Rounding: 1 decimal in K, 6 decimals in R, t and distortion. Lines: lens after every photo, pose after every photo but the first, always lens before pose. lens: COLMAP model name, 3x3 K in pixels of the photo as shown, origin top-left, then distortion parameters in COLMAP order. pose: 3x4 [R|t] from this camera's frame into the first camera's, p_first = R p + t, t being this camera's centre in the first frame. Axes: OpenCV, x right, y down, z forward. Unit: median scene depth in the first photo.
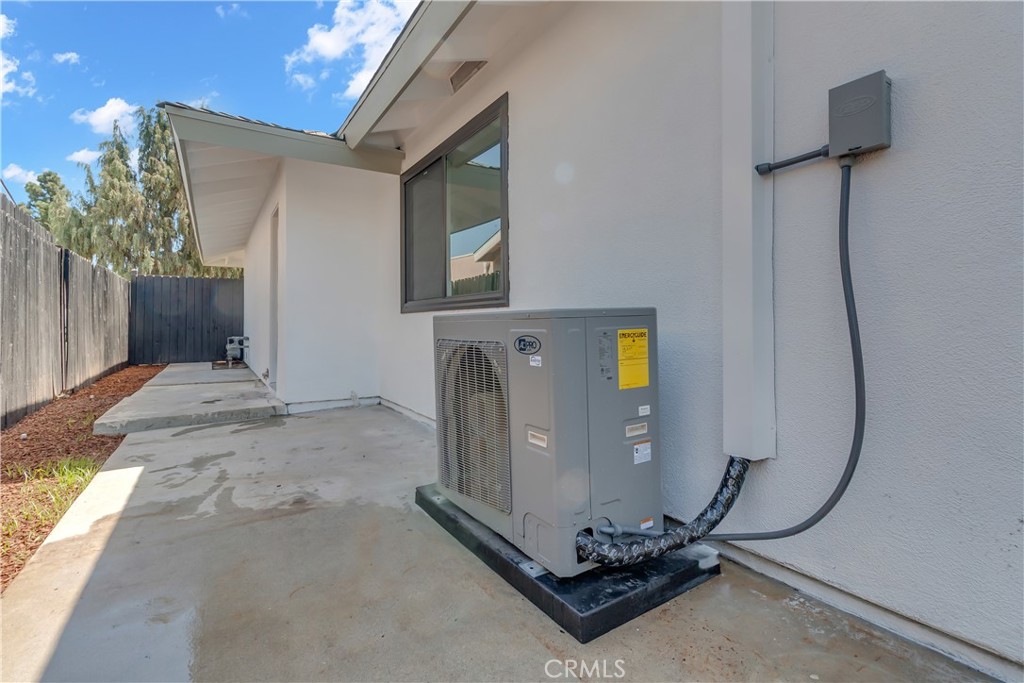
lens RADIAL K [[463.2, 0, 510.4], [0, 463.2, 323.0], [0, 0, 1]] dist [-0.000644, -0.000057]
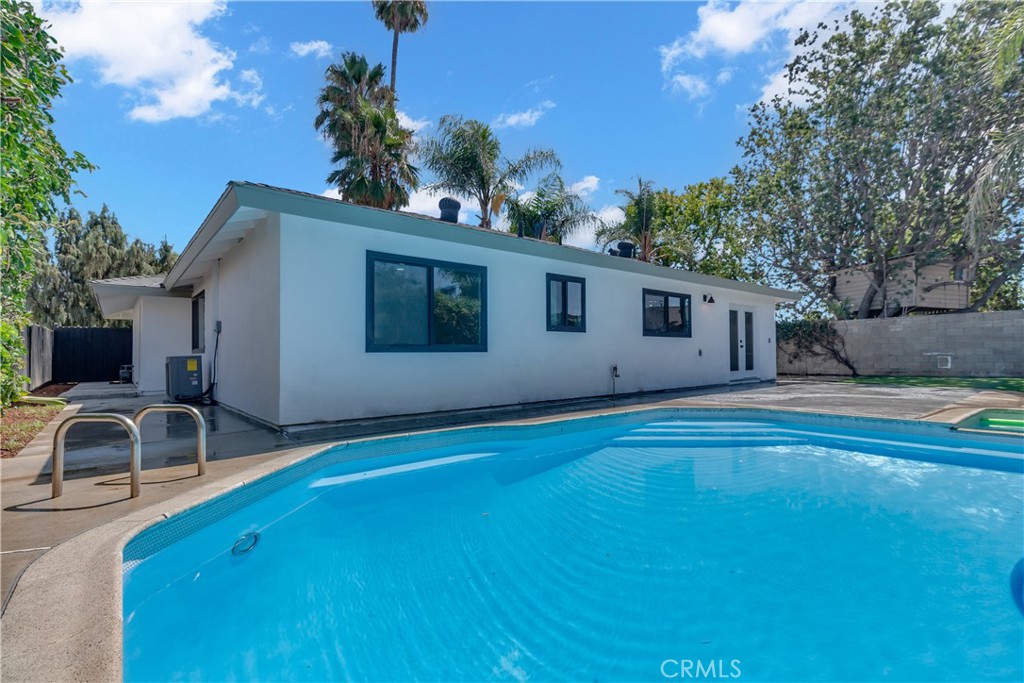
lens RADIAL K [[465.9, 0, 512.0], [0, 465.9, 341.5], [0, 0, 1]] dist [0.001190, 0.000244]
pose [[0.990898, -0.003397, 0.134571, 0.453705], [0.006200, 0.999772, -0.020419, -0.008868], [-0.134471, 0.021067, 0.990694, -0.688057]]
